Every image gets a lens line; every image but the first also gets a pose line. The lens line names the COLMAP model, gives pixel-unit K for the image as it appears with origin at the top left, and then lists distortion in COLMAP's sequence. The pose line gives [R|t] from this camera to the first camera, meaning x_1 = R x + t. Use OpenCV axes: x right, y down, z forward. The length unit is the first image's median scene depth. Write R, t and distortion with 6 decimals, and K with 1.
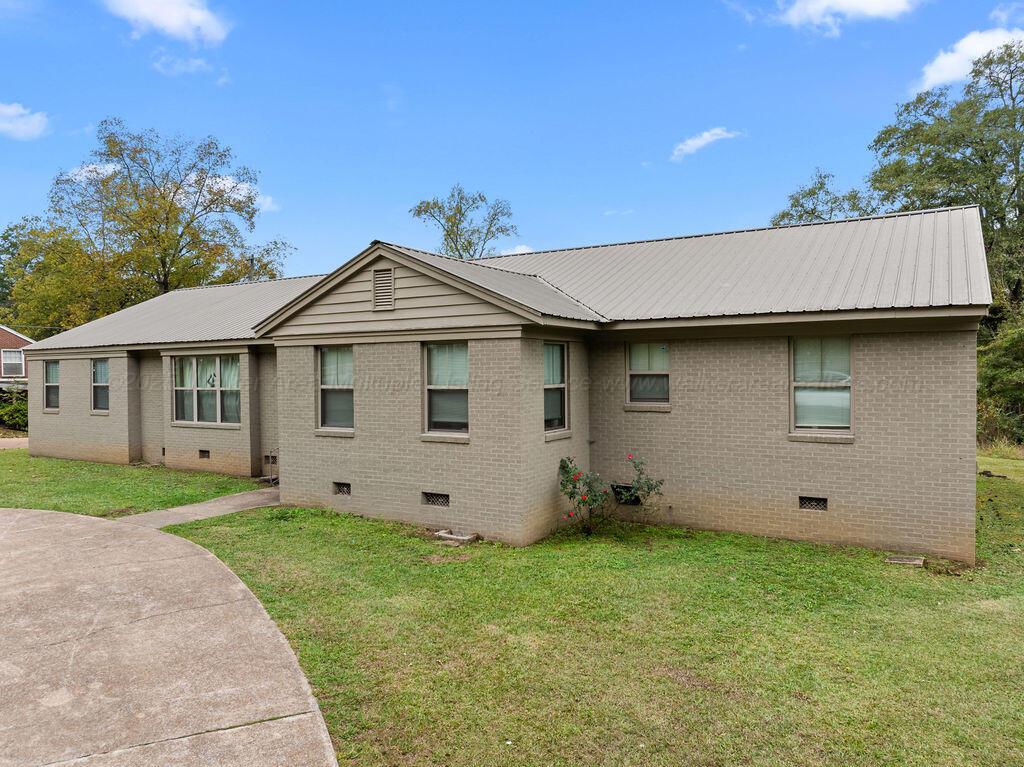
lens RADIAL K [[733.0, 0, 516.3], [0, 733.0, 380.8], [0, 0, 1]] dist [-0.031364, -0.009179]
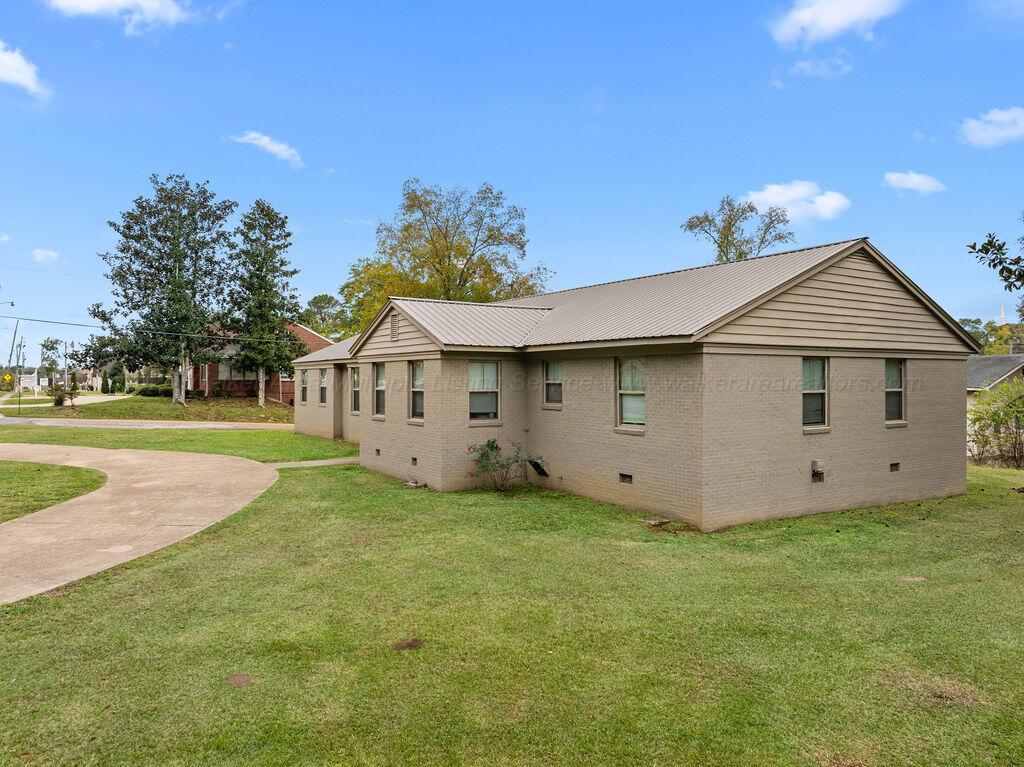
lens RADIAL K [[733.0, 0, 516.3], [0, 733.0, 380.8], [0, 0, 1]] dist [-0.031364, -0.009179]
pose [[0.895880, 0.010231, -0.444178, 0.478802], [-0.014566, 0.999874, -0.006349, -0.002222], [0.444056, 0.012158, 0.895916, -0.189260]]
